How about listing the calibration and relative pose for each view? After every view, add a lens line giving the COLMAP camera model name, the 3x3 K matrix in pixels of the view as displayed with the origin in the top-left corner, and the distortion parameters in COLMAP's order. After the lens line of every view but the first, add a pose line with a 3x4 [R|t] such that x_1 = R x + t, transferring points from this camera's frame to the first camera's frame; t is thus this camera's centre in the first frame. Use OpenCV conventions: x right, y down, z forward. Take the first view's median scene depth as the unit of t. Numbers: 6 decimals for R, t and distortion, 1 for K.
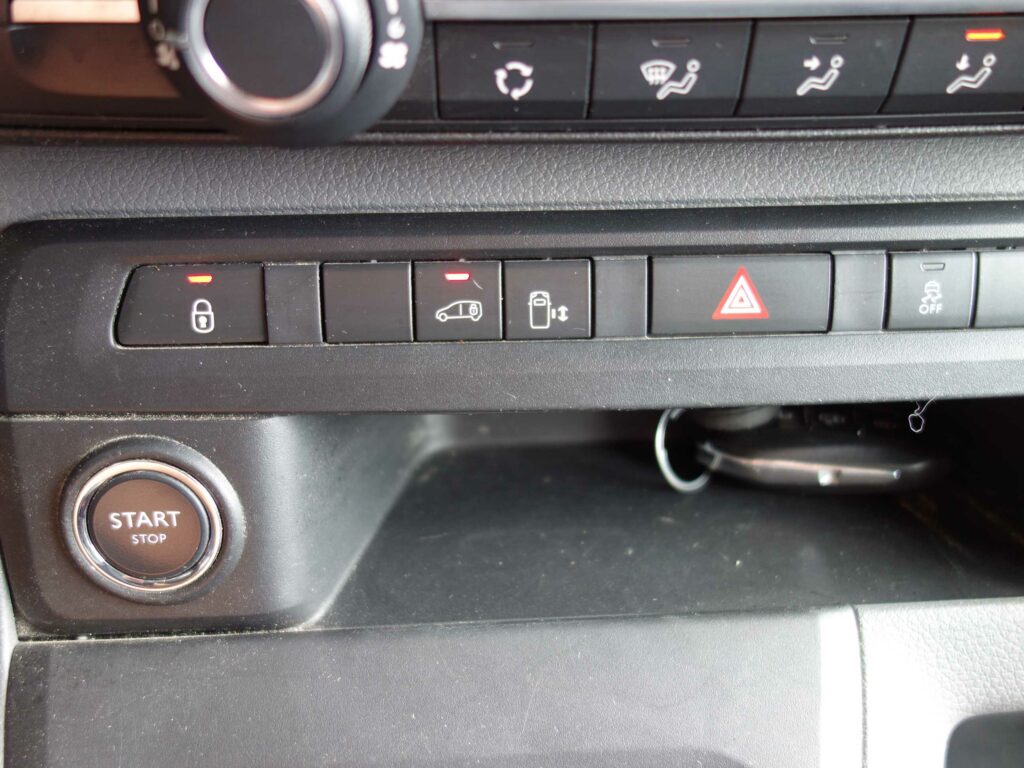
lens RADIAL K [[905.9, 0, 504.9], [0, 905.9, 378.4], [0, 0, 1]] dist [0.013003, -0.006831]
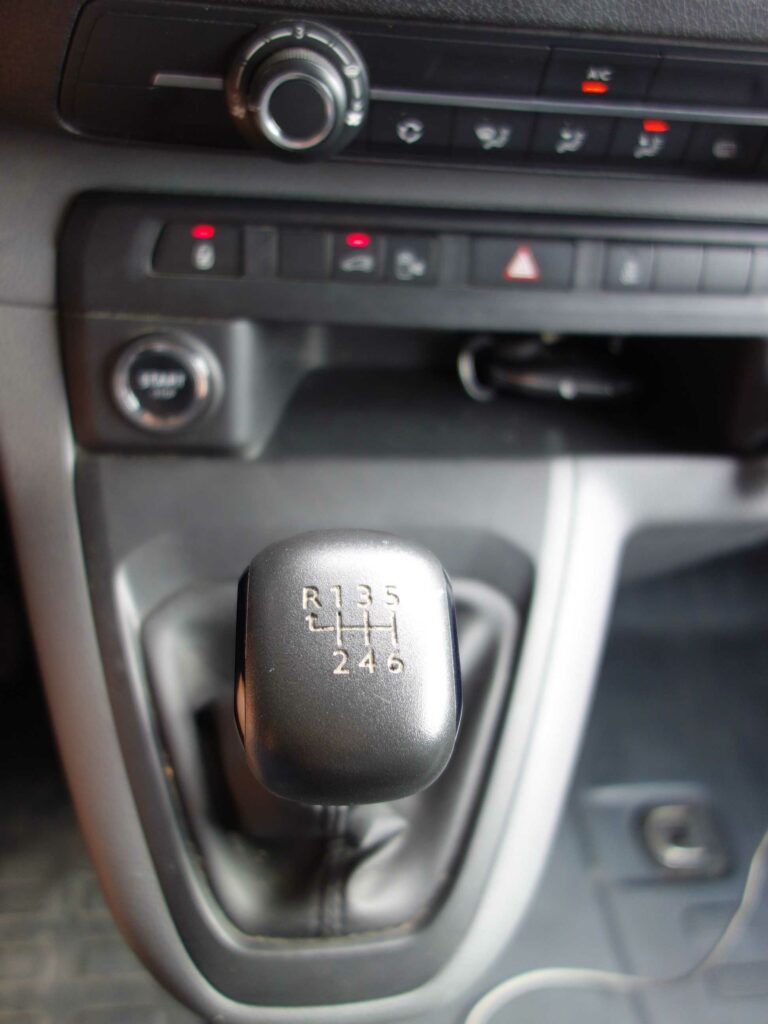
lens RADIAL K [[905.9, 0, 385.8], [0, 905.9, 522.4], [0, 0, 1]] dist [0.013003, -0.006831]
pose [[0.993597, 0.031927, 0.108379, -0.167748], [-0.050170, 0.984160, 0.170036, 0.111508], [-0.101233, -0.174385, 0.979460, -0.742969]]
